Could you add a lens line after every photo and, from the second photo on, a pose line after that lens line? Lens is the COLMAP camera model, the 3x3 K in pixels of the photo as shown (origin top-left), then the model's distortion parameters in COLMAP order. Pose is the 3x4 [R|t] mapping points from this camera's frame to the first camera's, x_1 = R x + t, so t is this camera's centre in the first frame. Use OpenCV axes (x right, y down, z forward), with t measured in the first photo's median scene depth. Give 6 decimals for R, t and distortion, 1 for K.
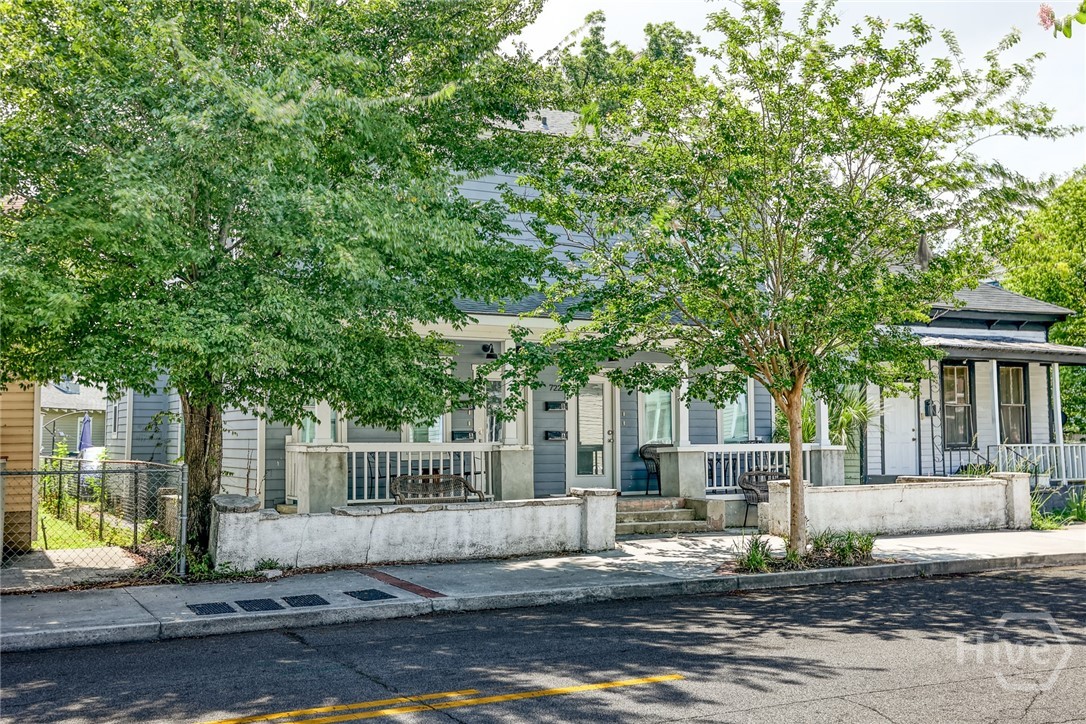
lens RADIAL K [[1230.0, 0, 543.0], [0, 1230.0, 362.0], [0, 0, 1]] dist [-0.013480, -0.005304]
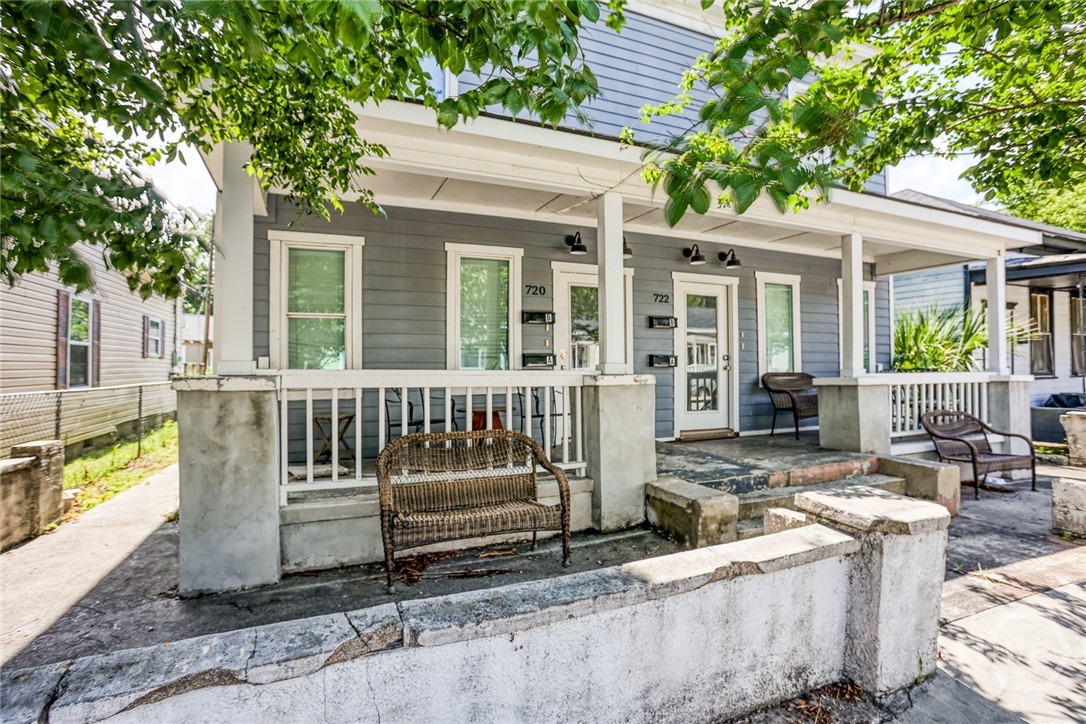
lens RADIAL K [[536.4, 0, 543.0], [0, 536.4, 362.0], [0, 0, 1]] dist [-0.059053, 0.000826]
pose [[0.995694, 0.003563, -0.092628, -0.034265], [0.001416, 0.998560, 0.053635, 0.044948], [0.092686, -0.053535, 0.994255, 0.700838]]
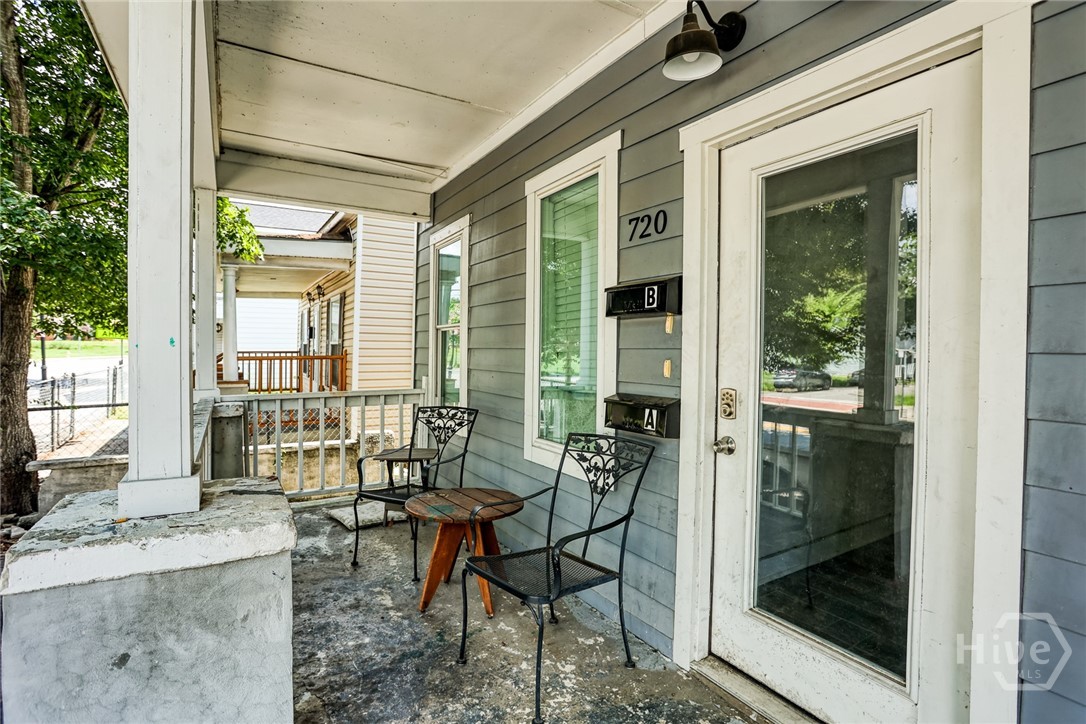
lens RADIAL K [[536.4, 0, 543.0], [0, 536.4, 362.0], [0, 0, 1]] dist [-0.059053, 0.000826]
pose [[0.044620, 0.036576, -0.998334, 0.048783], [0.057746, 0.997564, 0.039128, 0.043527], [0.997334, -0.059396, 0.042399, 0.988090]]
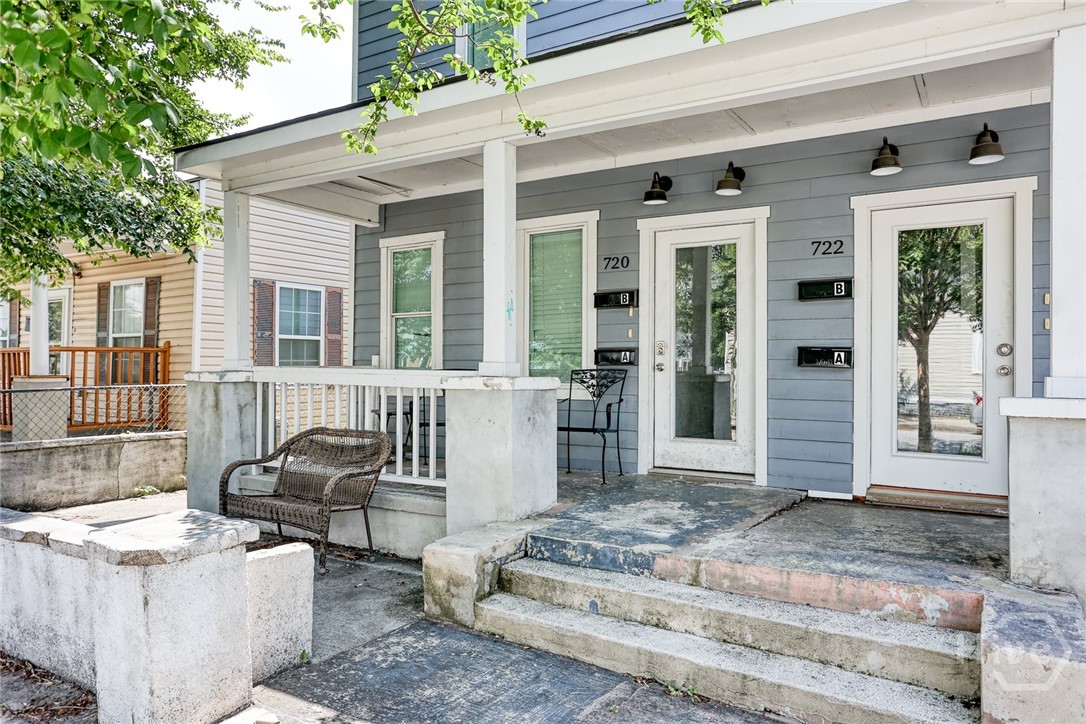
lens RADIAL K [[753.1, 0, 543.0], [0, 753.1, 362.0], [0, 0, 1]] dist [-0.016064, 0.004782]
pose [[0.478971, 0.008203, -0.877792, 0.207073], [0.048709, 0.998167, 0.035906, 0.049670], [0.876478, -0.059954, 0.477694, 0.828865]]
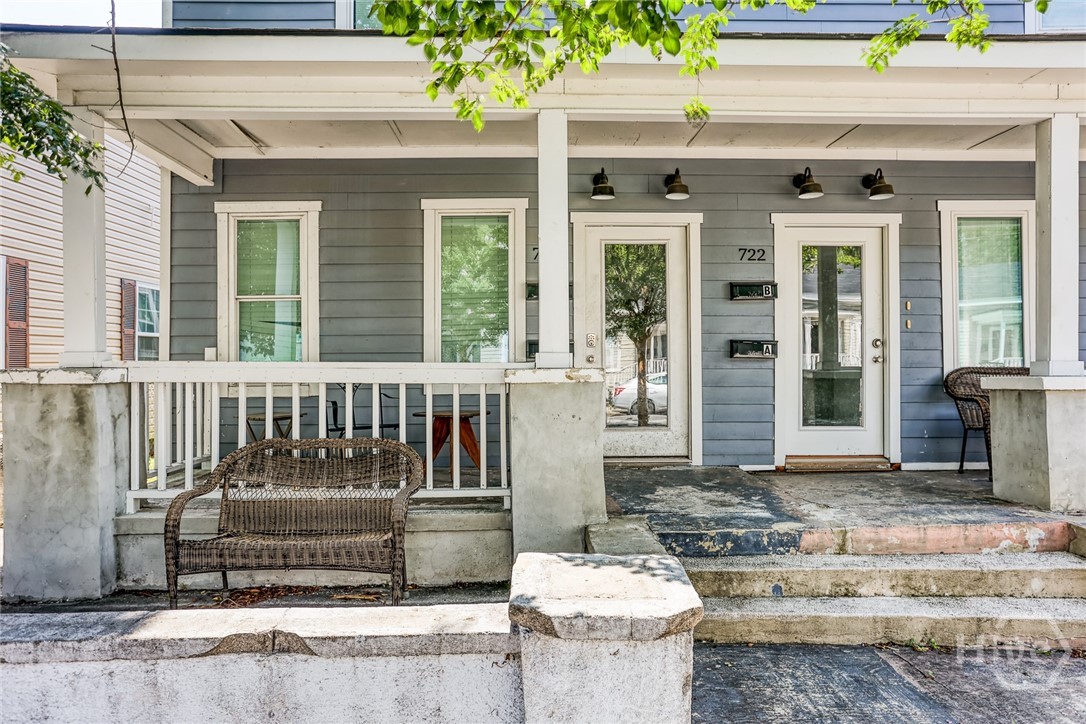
lens RADIAL K [[721.7, 0, 543.0], [0, 721.7, 362.0], [0, 0, 1]] dist [-0.038910, 0.040050]
pose [[0.885599, 0.004421, -0.464430, 0.075512], [0.026353, 0.997865, 0.059750, 0.047694], [0.463703, -0.065154, 0.883592, 0.738225]]
